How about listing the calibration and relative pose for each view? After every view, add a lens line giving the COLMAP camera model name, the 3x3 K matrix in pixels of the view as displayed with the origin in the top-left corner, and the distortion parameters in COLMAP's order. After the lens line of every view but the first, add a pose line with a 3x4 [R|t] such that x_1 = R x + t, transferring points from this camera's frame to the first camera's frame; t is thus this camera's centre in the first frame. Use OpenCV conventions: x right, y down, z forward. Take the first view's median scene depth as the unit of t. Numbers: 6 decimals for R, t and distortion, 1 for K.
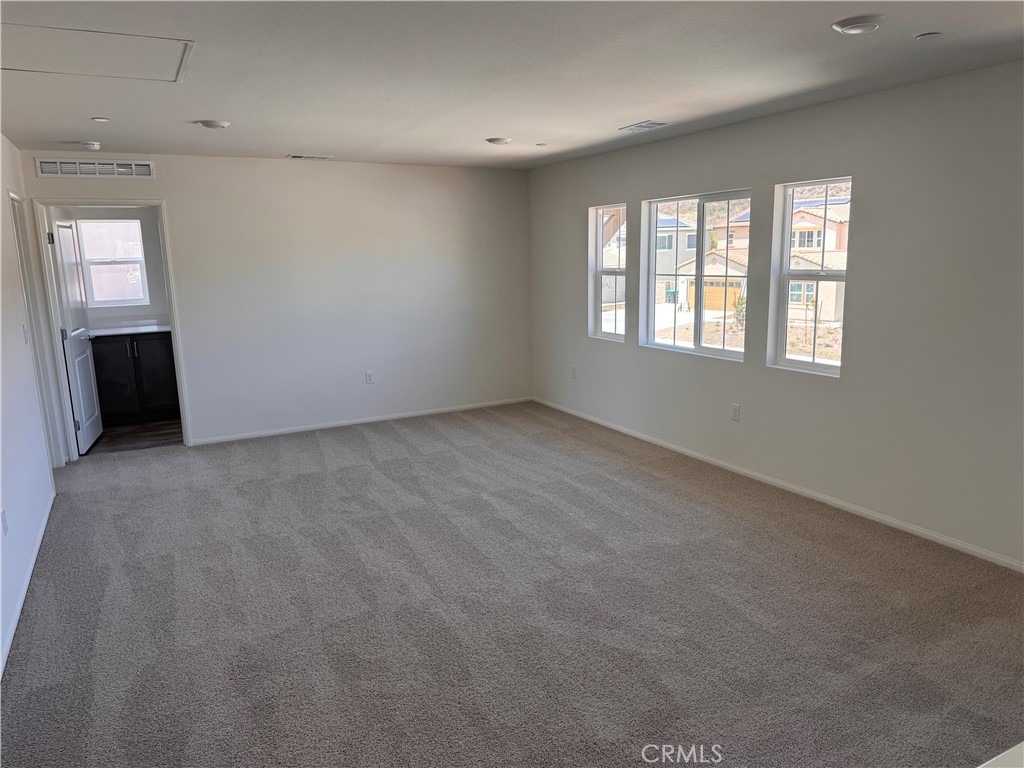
lens RADIAL K [[723.6, 0, 519.6], [0, 723.6, 387.6], [0, 0, 1]] dist [0.035252, -0.032145]
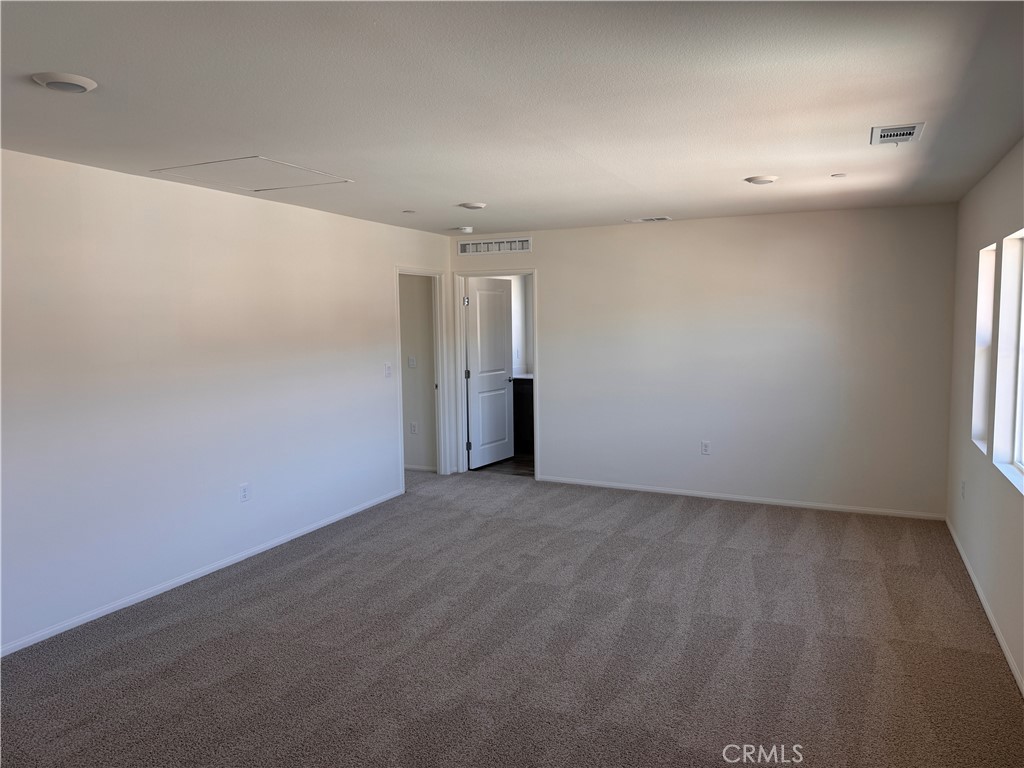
lens RADIAL K [[723.6, 0, 516.6], [0, 723.6, 380.7], [0, 0, 1]] dist [0.035252, -0.032145]
pose [[0.584742, 0.087799, -0.806454, 0.473400], [-0.153117, 0.988202, -0.003436, -0.071963], [0.796638, 0.125491, 0.591287, 0.318761]]
